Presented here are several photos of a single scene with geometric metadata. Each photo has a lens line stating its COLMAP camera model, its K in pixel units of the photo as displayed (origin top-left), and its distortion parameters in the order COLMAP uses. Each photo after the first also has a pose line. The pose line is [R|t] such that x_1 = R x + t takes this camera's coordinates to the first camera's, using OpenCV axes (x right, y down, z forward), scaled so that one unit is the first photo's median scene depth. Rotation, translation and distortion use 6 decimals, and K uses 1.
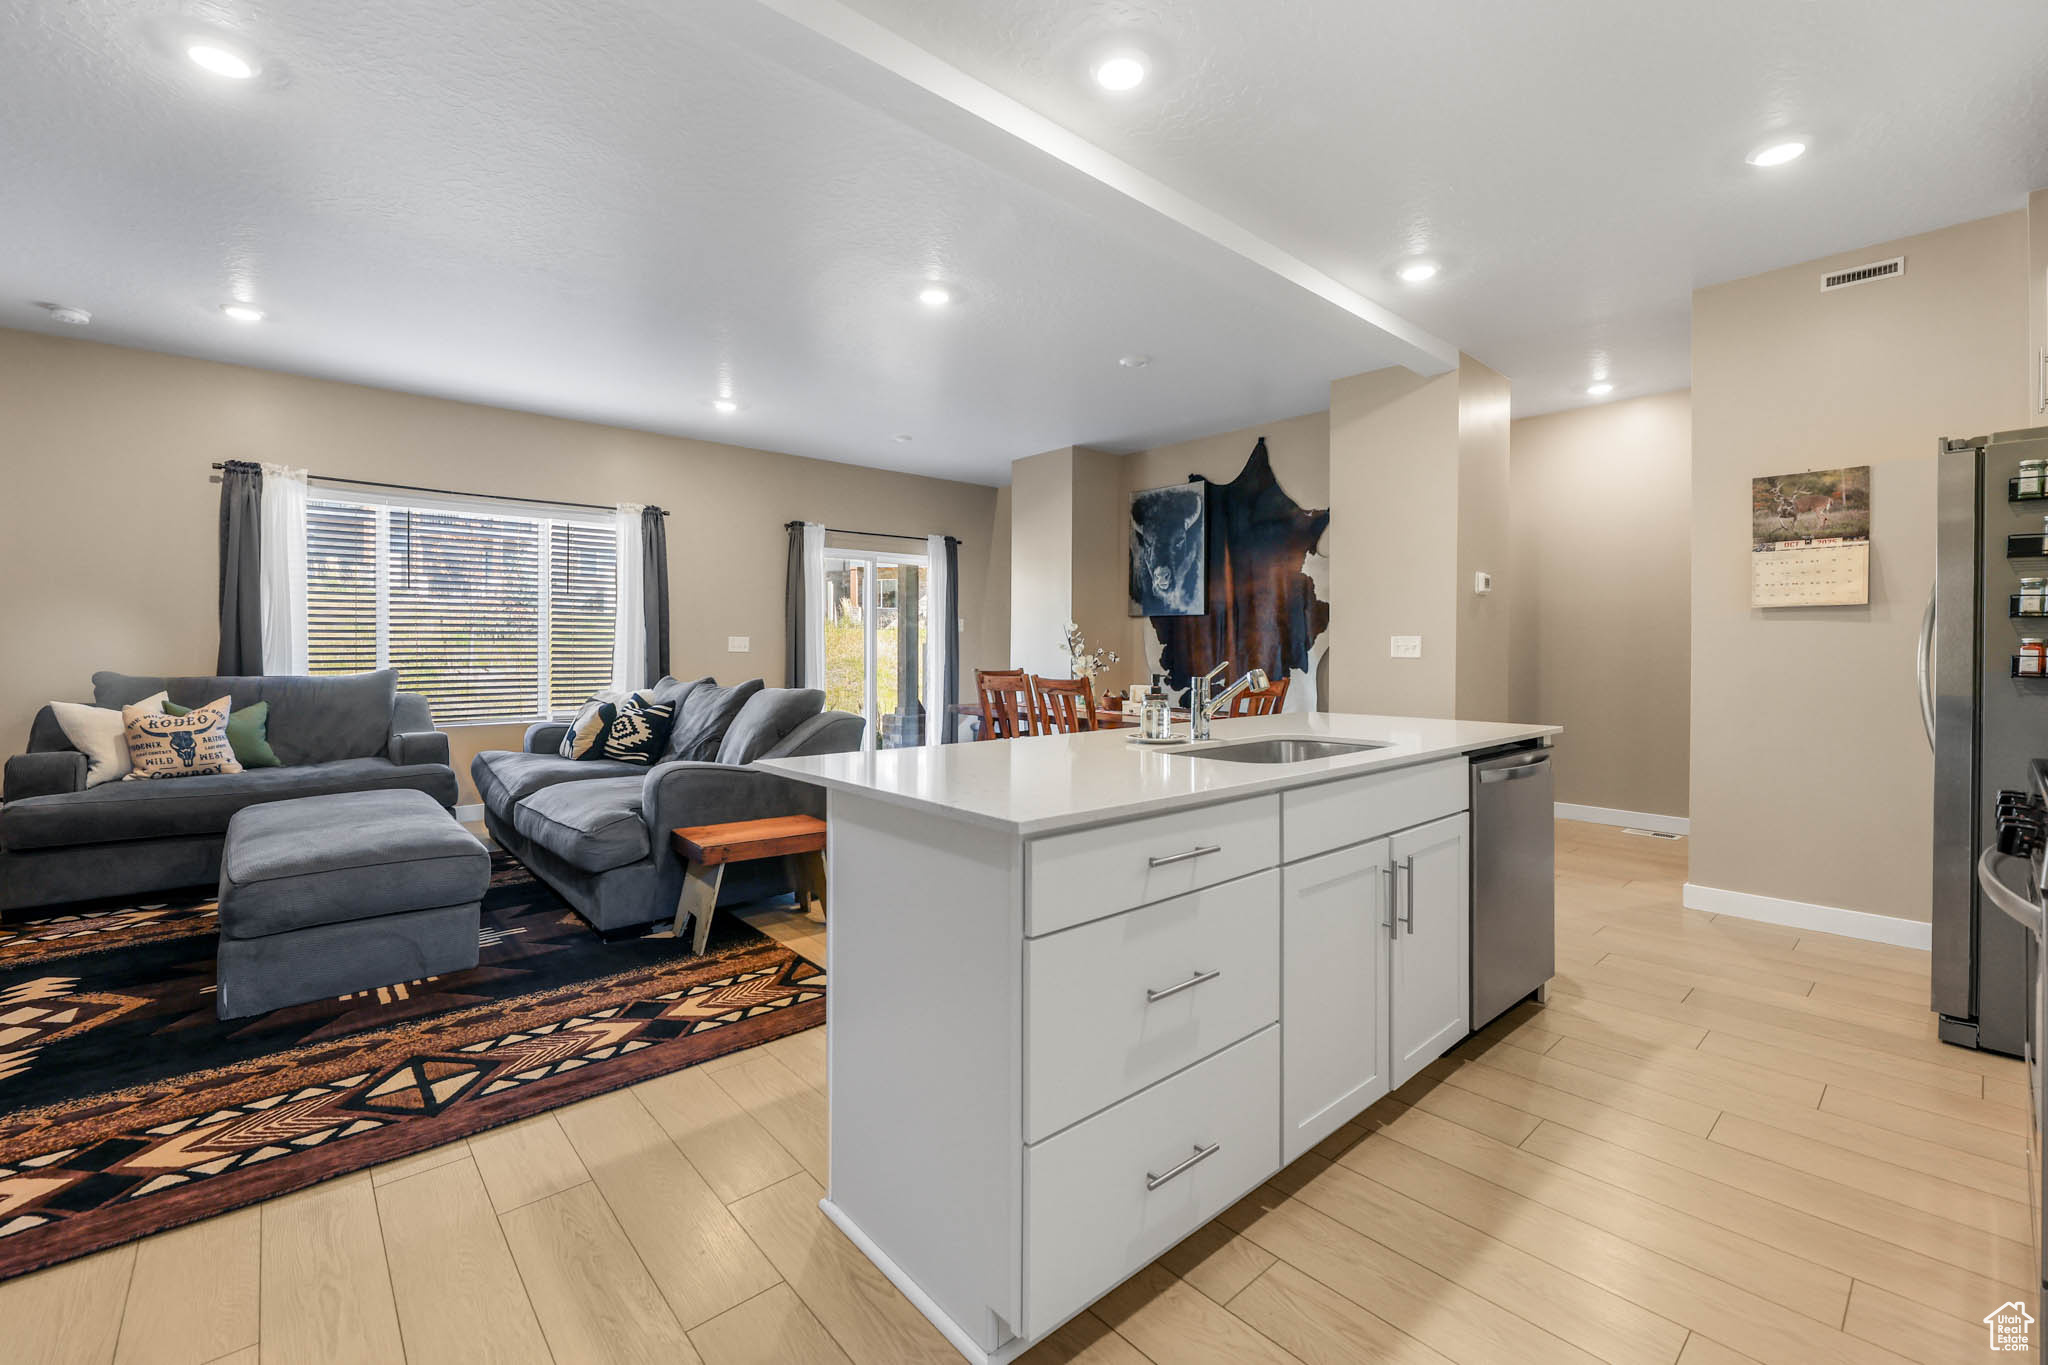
lens RADIAL K [[831.3, 0, 1051.7], [0, 831.3, 647.5], [0, 0, 1]] dist [-0.002799, -0.002542]
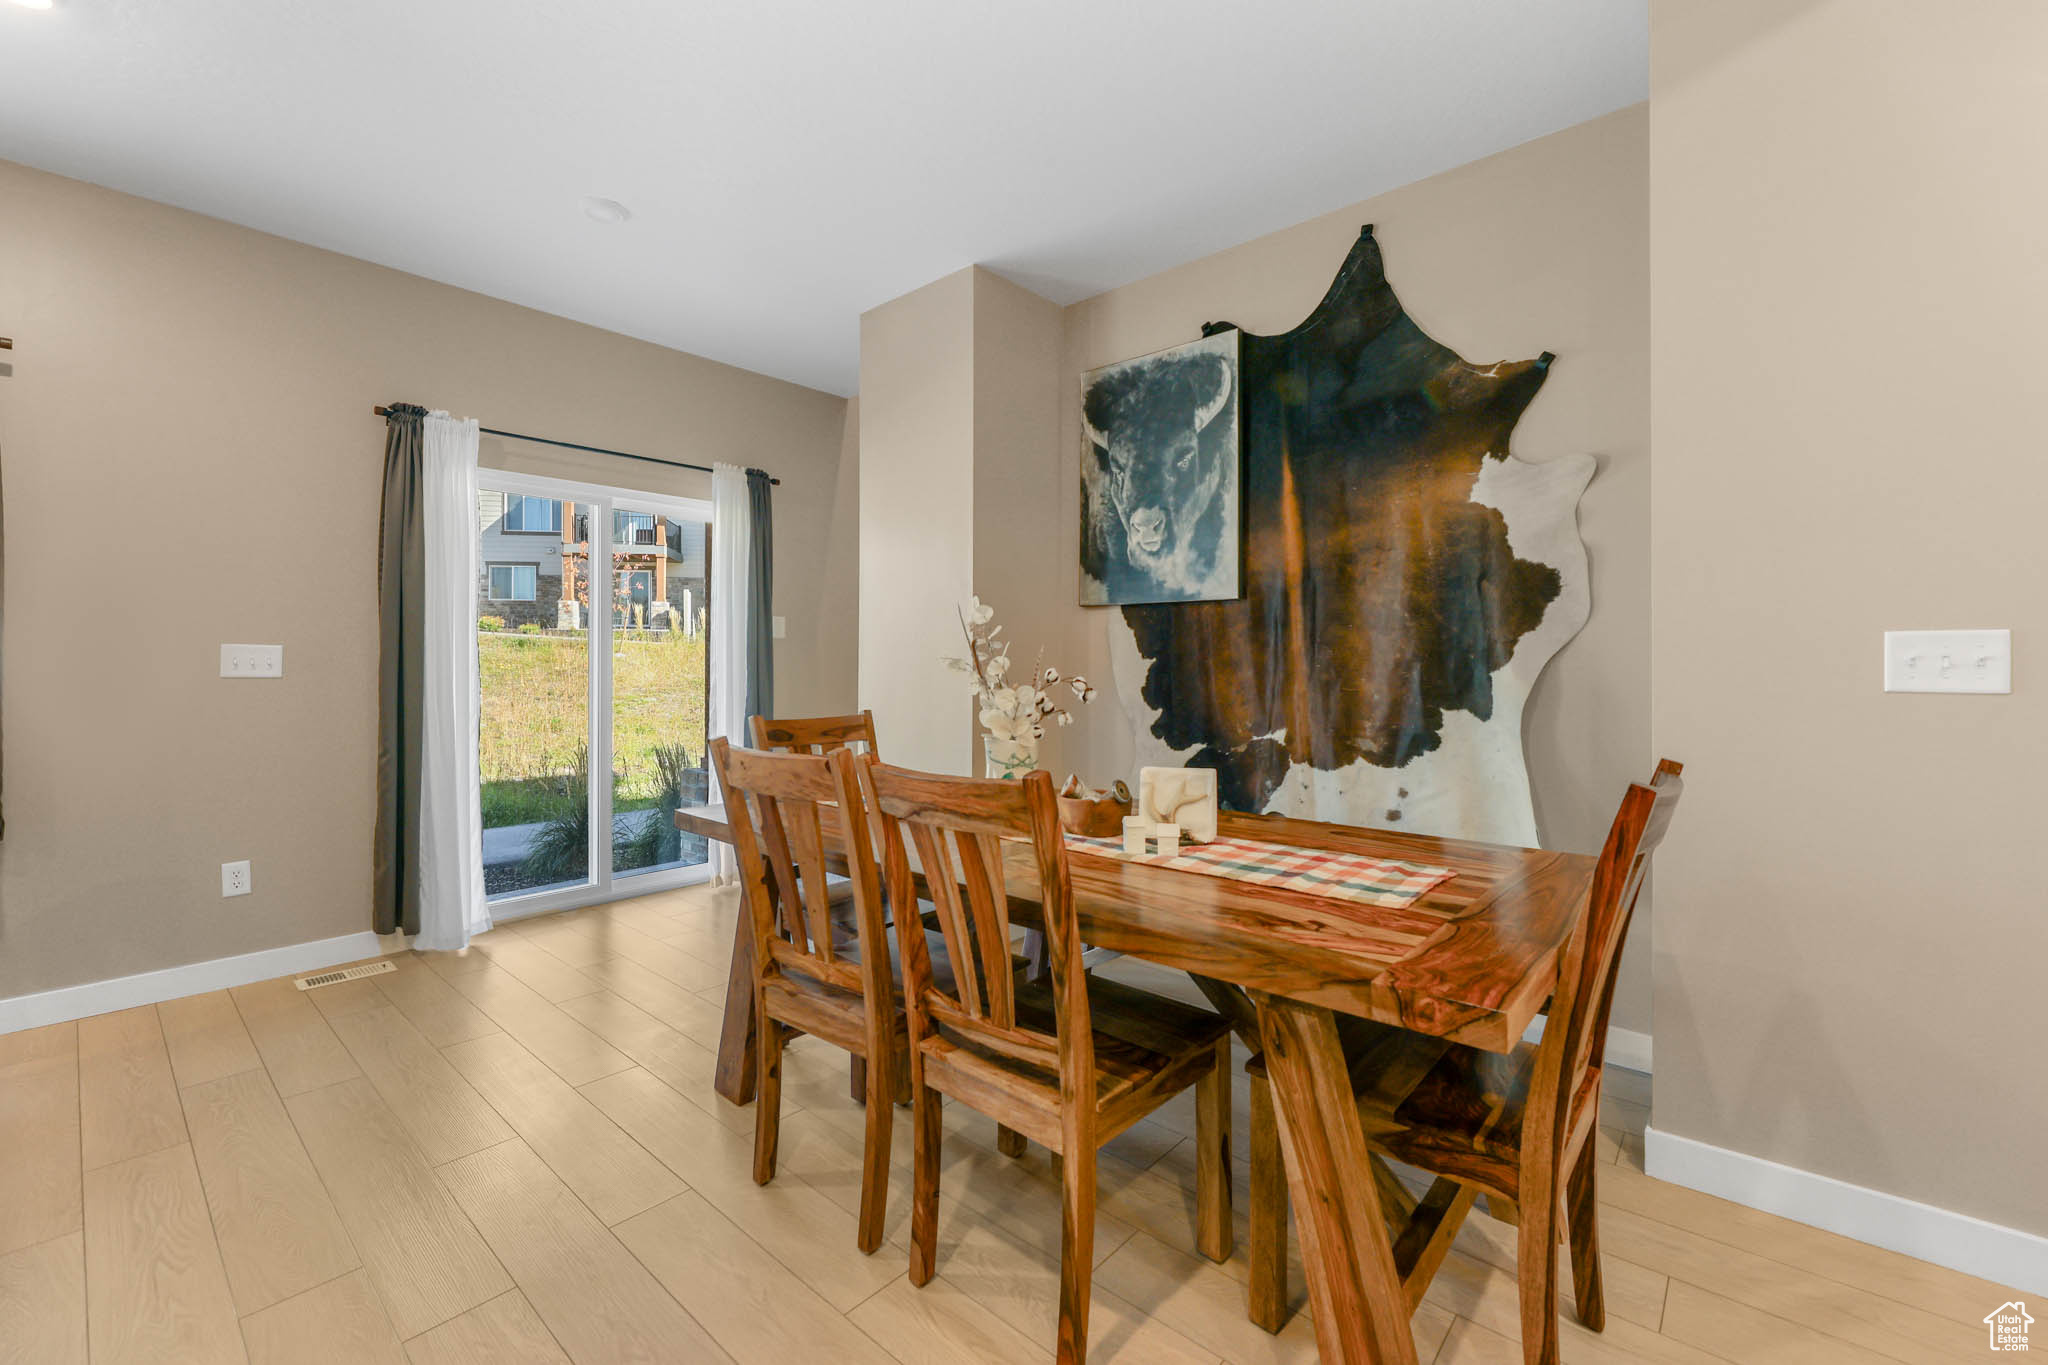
lens RADIAL K [[831.3, 0, 1044.2], [0, 831.3, 660.3], [0, 0, 1]] dist [-0.002799, -0.002542]
pose [[0.993226, -0.002447, 0.116170, 0.013273], [0.003001, 0.999985, -0.004595, -0.000572], [-0.116157, 0.004913, 0.993219, 0.710208]]
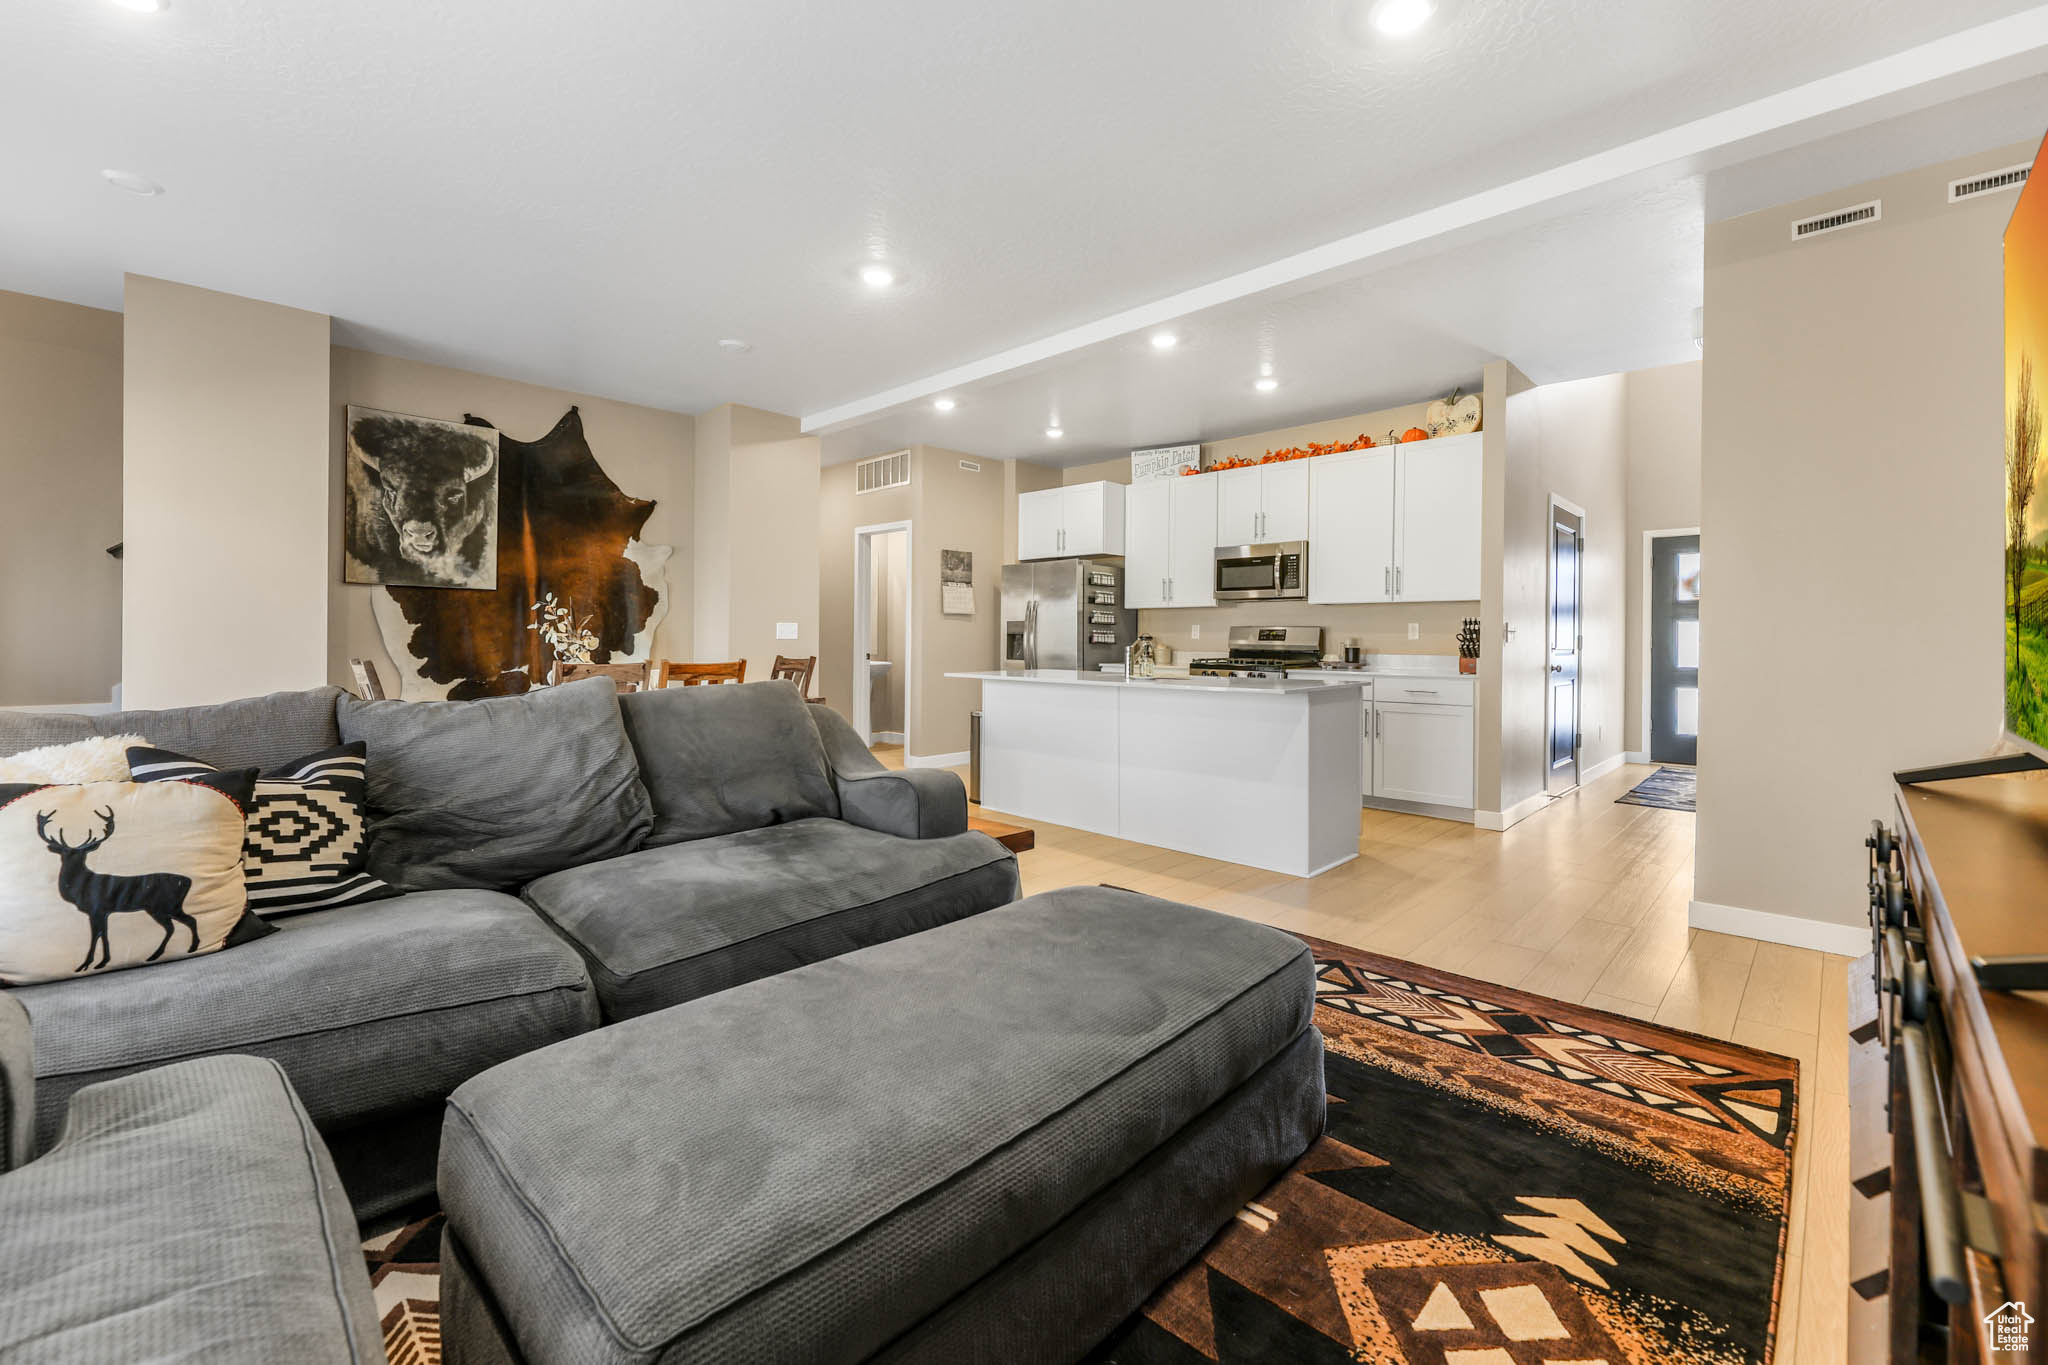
lens RADIAL K [[831.3, 0, 1013.3], [0, 831.3, 644.1], [0, 0, 1]] dist [-0.002799, -0.002542]
pose [[-0.032232, -0.008240, 0.999446, -0.919571], [-0.006562, 0.999946, 0.008033, 0.007323], [-0.999459, -0.006299, -0.032284, 0.691047]]
